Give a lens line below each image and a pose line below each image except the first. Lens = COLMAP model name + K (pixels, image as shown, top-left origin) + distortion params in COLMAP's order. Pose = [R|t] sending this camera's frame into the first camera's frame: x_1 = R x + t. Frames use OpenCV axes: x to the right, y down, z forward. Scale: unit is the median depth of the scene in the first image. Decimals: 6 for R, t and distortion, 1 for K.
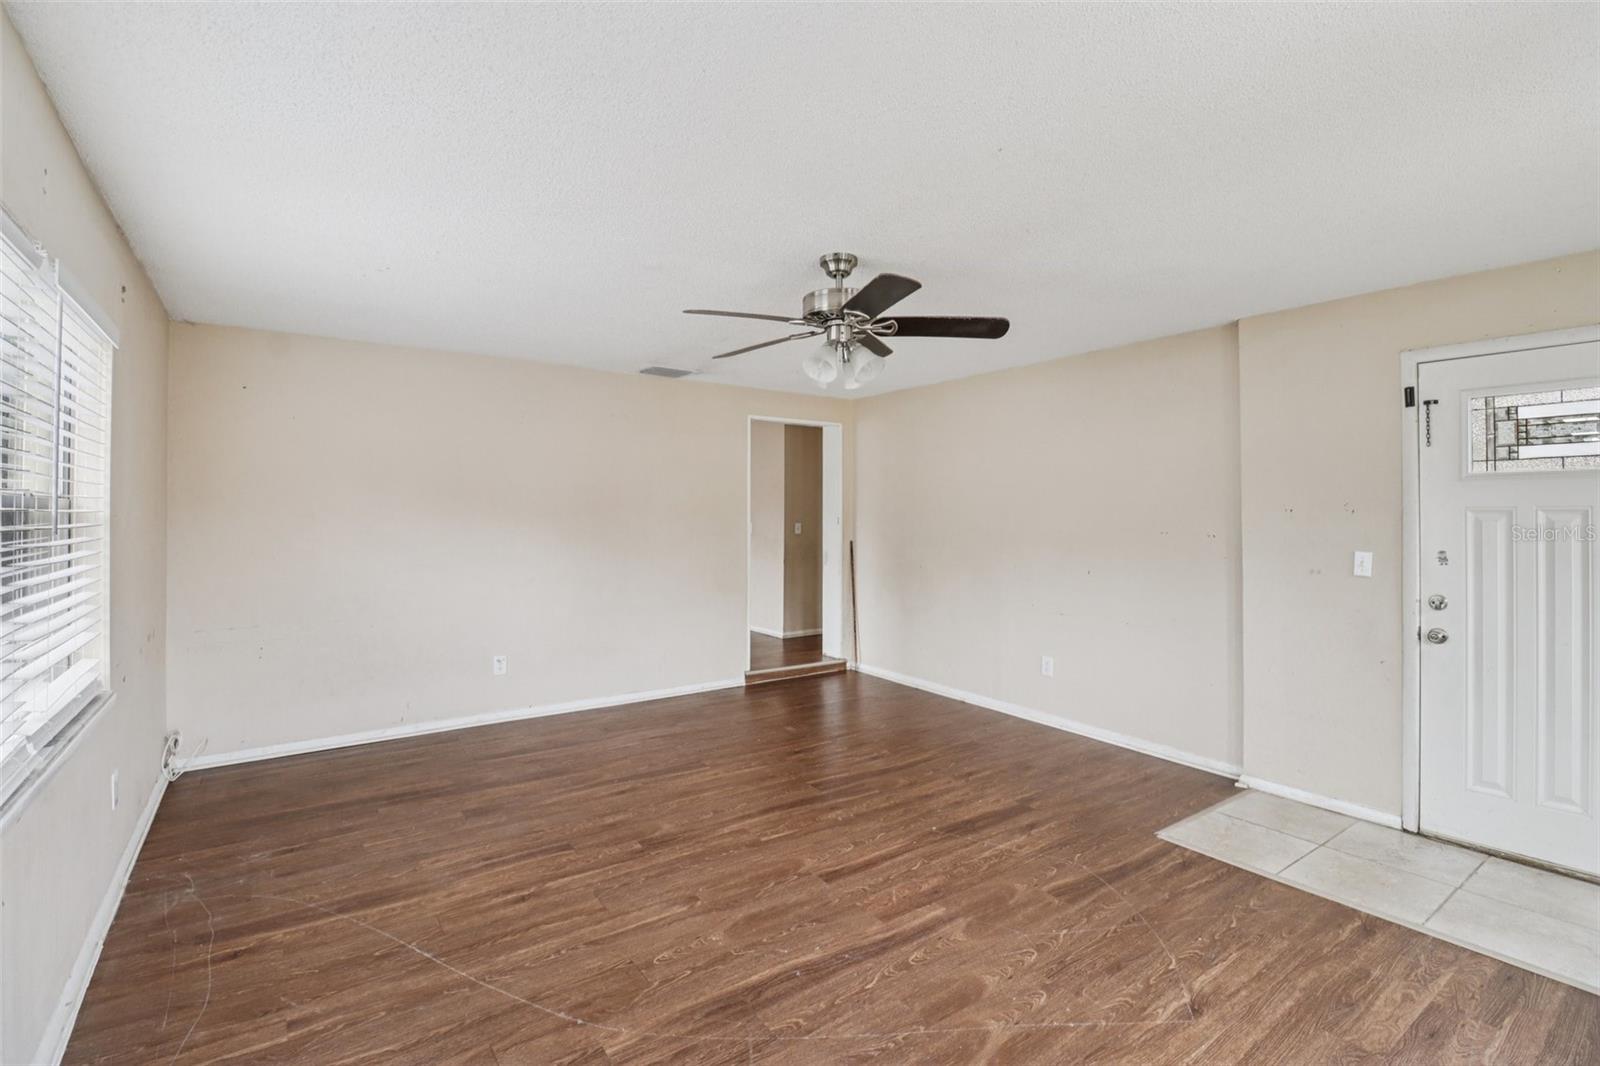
lens RADIAL K [[742.5, 0, 812.1], [0, 742.5, 524.6], [0, 0, 1]] dist [-0.000388, -0.001408]
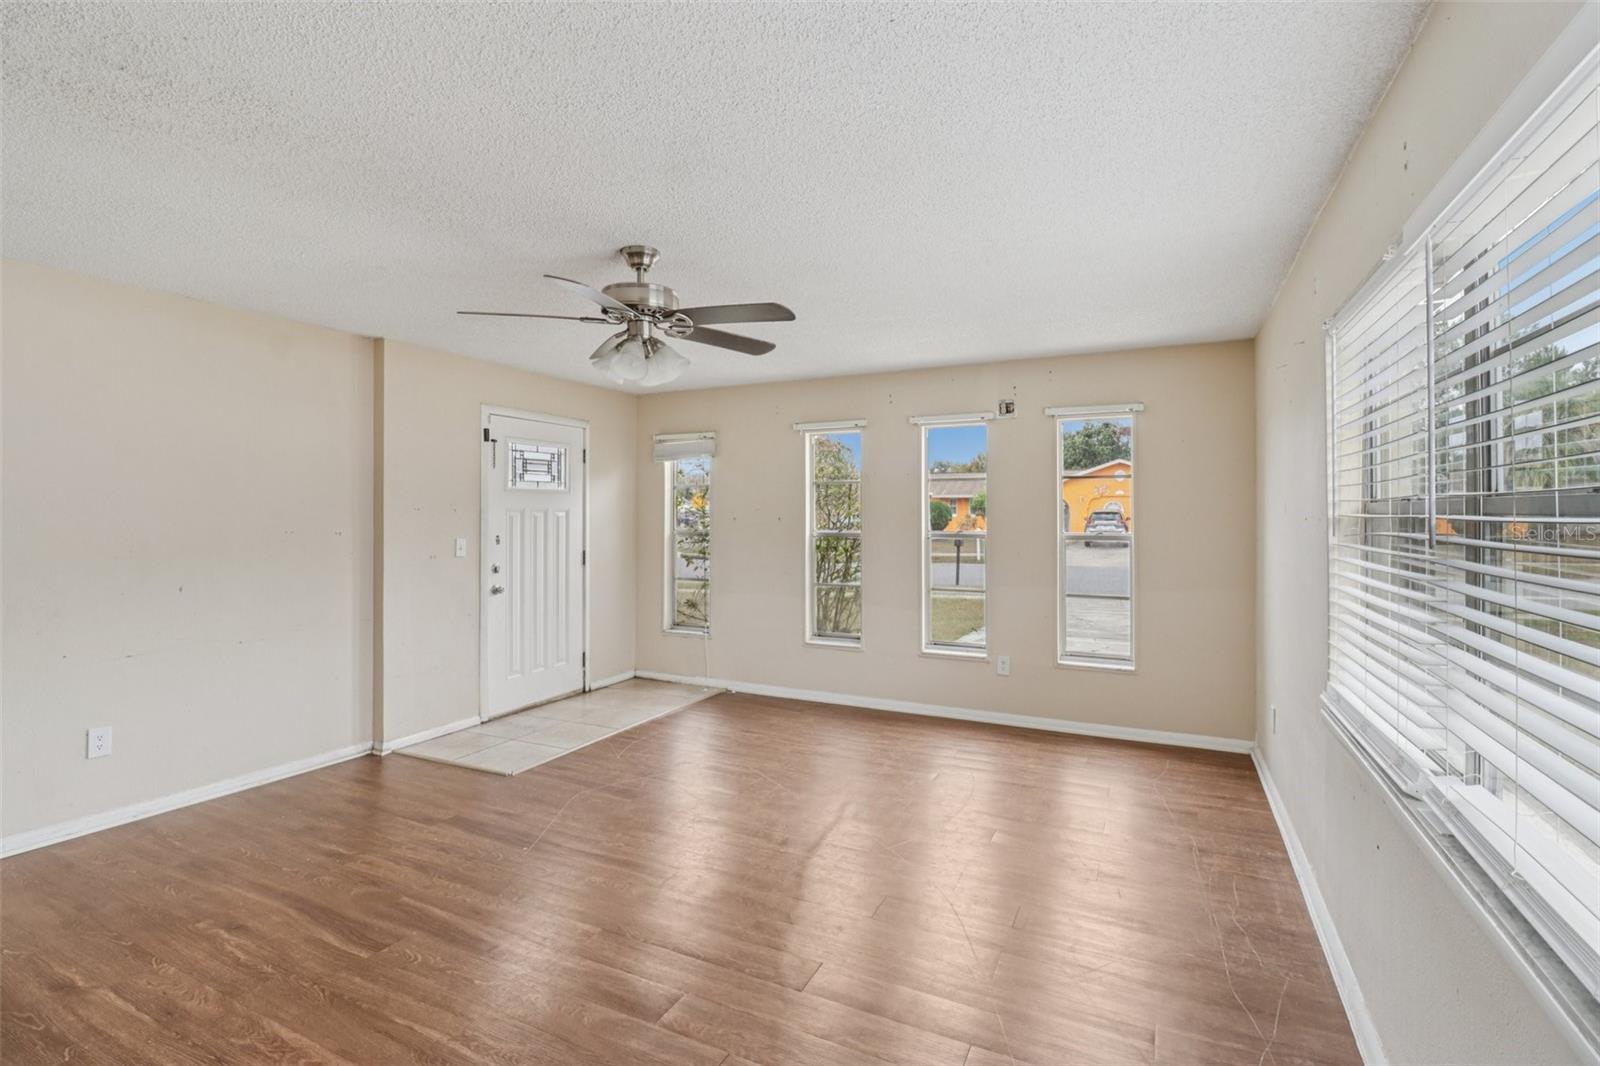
lens RADIAL K [[742.5, 0, 806.4], [0, 742.5, 518.6], [0, 0, 1]] dist [-0.000388, -0.001408]
pose [[-0.485927, -0.007611, 0.873966, -0.839971], [0.005704, 0.999913, 0.011879, -0.015409], [-0.873981, 0.010757, -0.485841, 1.167996]]
